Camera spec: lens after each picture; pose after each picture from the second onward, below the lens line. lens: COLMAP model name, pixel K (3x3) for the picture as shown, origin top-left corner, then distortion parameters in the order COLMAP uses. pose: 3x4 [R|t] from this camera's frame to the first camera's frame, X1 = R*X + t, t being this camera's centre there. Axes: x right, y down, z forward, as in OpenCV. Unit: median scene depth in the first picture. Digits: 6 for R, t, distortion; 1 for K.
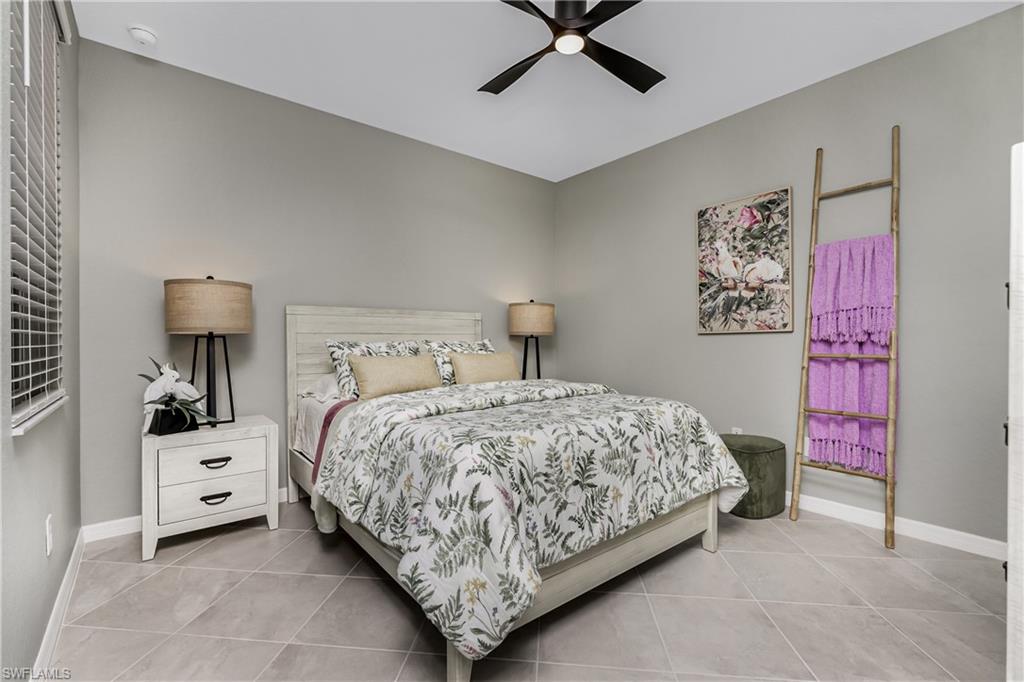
lens RADIAL K [[446.6, 0, 504.9], [0, 446.6, 346.4], [0, 0, 1]] dist [-0.000342, -0.000880]
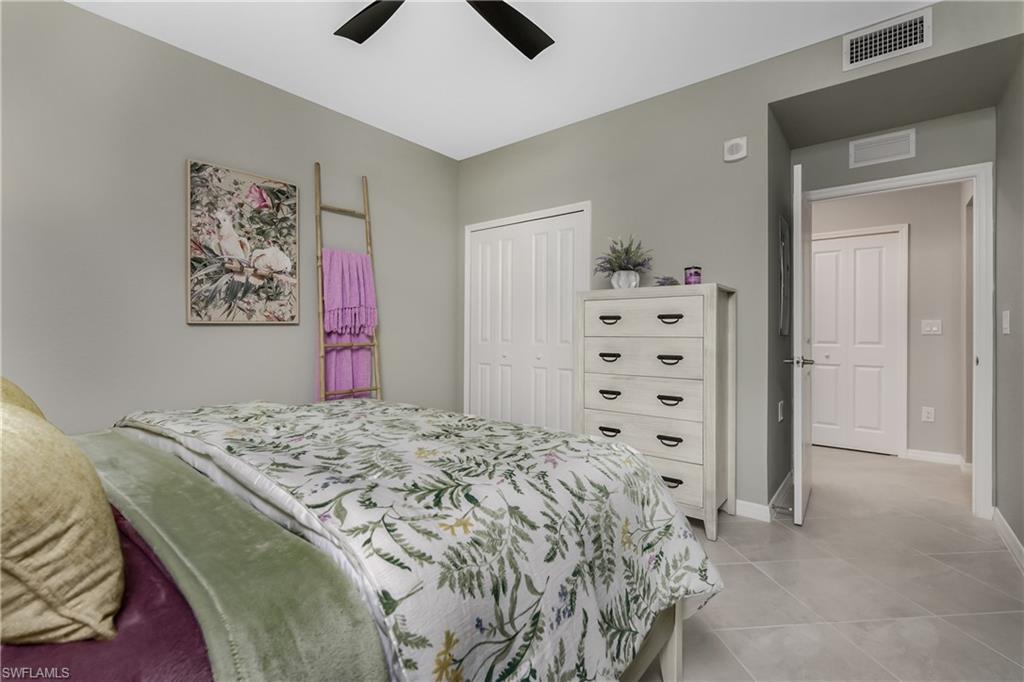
lens RADIAL K [[446.6, 0, 504.5], [0, 446.6, 332.7], [0, 0, 1]] dist [-0.000342, -0.000880]
pose [[-0.185584, -0.002407, 0.982625, -0.448429], [0.012505, 0.999910, 0.004811, -0.010783], [-0.982549, 0.013180, -0.185537, 0.676798]]
